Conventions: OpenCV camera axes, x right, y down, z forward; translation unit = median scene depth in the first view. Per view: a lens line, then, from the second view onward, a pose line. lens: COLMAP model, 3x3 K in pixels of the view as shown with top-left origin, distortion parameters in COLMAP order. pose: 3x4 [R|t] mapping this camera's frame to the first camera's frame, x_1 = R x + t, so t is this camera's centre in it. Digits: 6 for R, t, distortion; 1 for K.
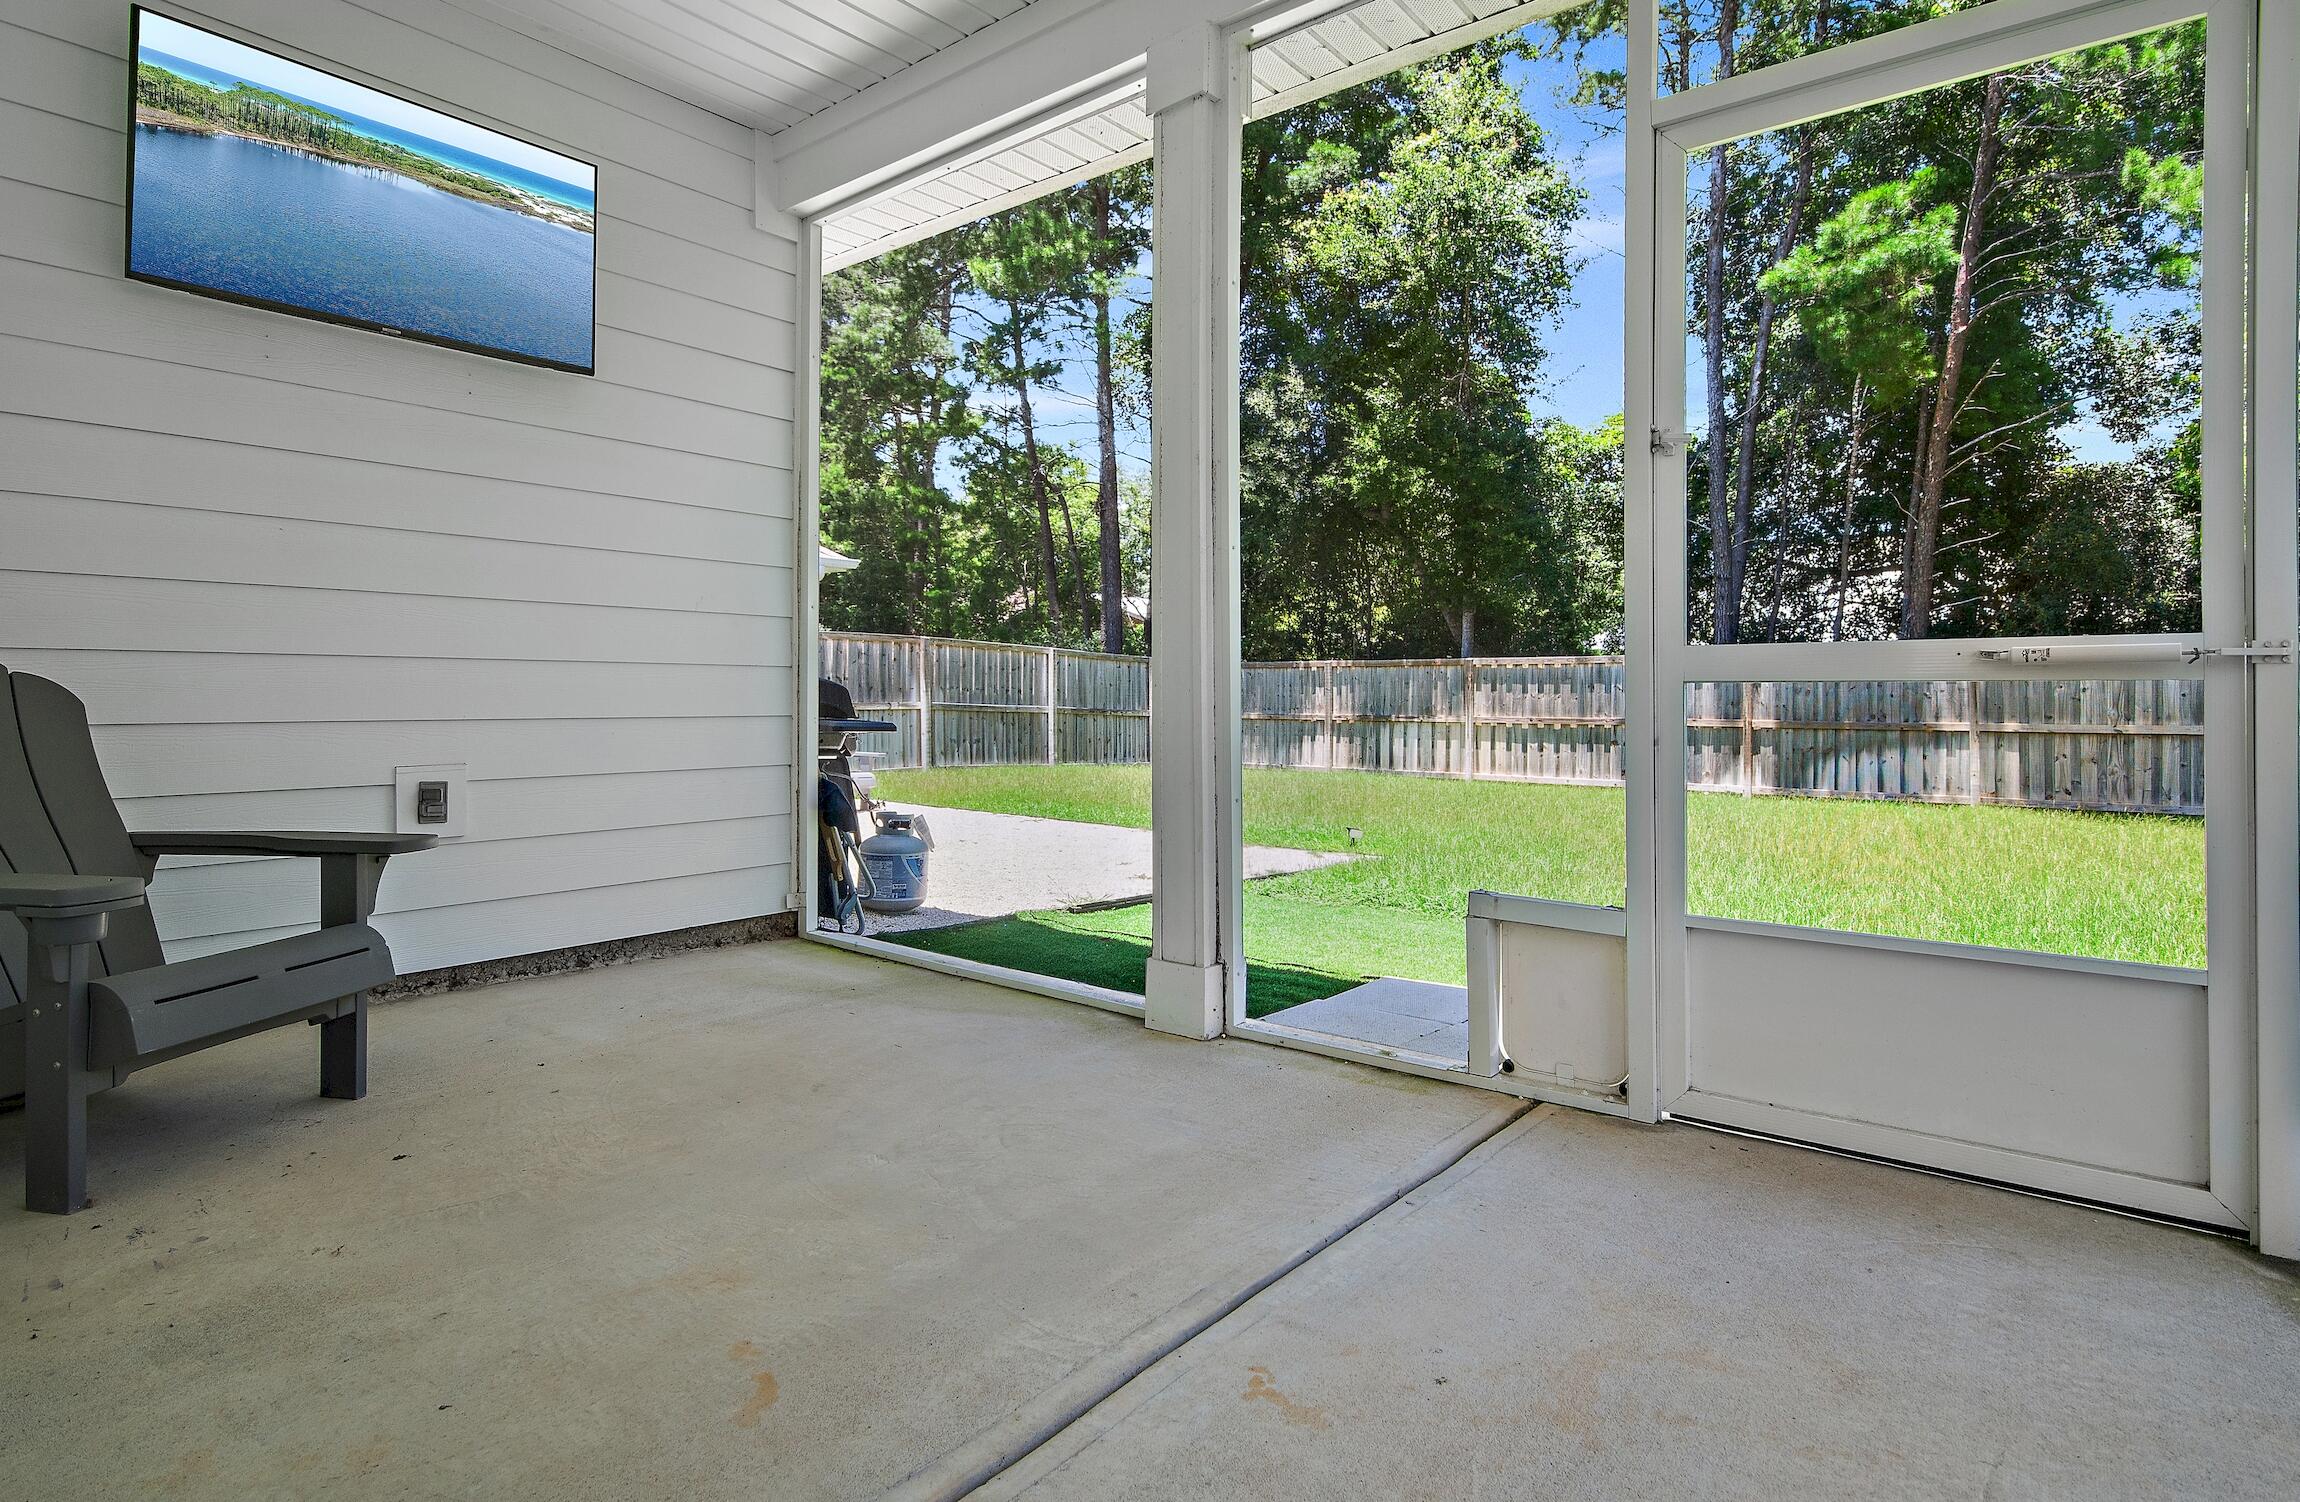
lens RADIAL K [[1206.7, 0, 1140.6], [0, 1206.7, 683.0], [0, 0, 1]] dist [-0.003187, -0.002954]
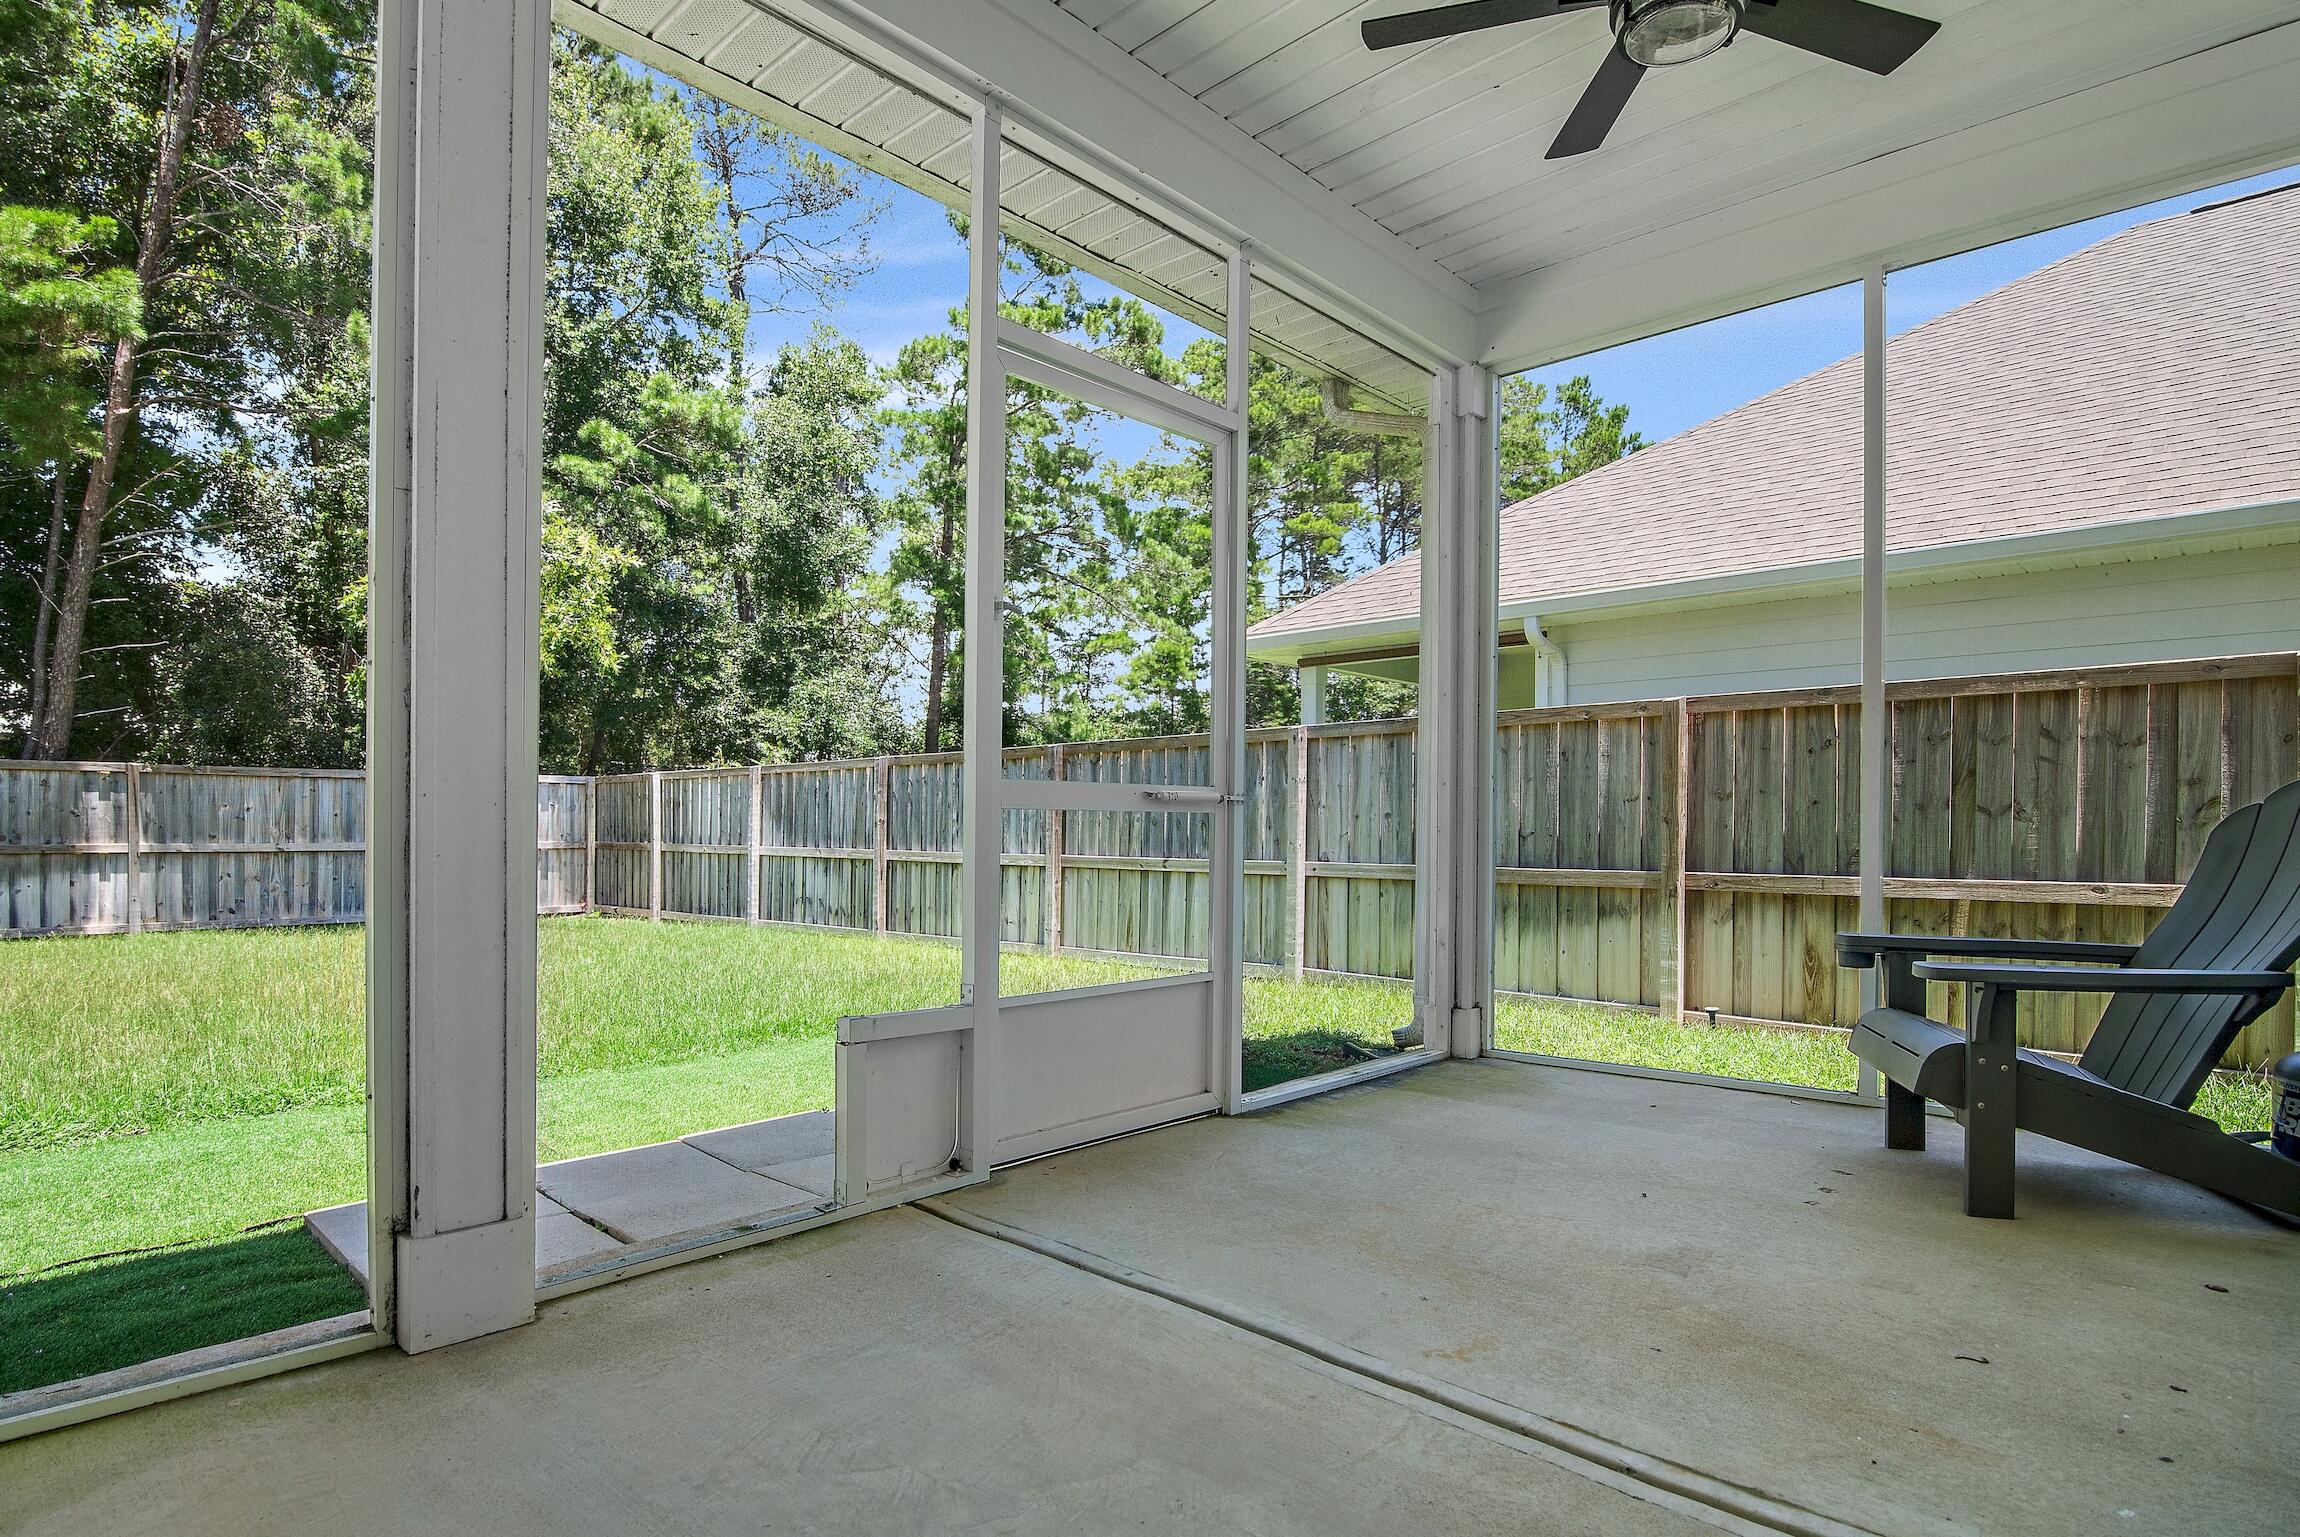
lens RADIAL K [[1192.9, 0, 1148.3], [0, 1192.9, 819.8], [0, 0, 1]] dist [-0.005145, -0.000674]
pose [[0.073930, 0.003022, 0.997259, -0.164443], [-0.019145, 0.999815, -0.001610, 0.001656], [-0.997080, -0.018973, 0.073974, 0.168289]]
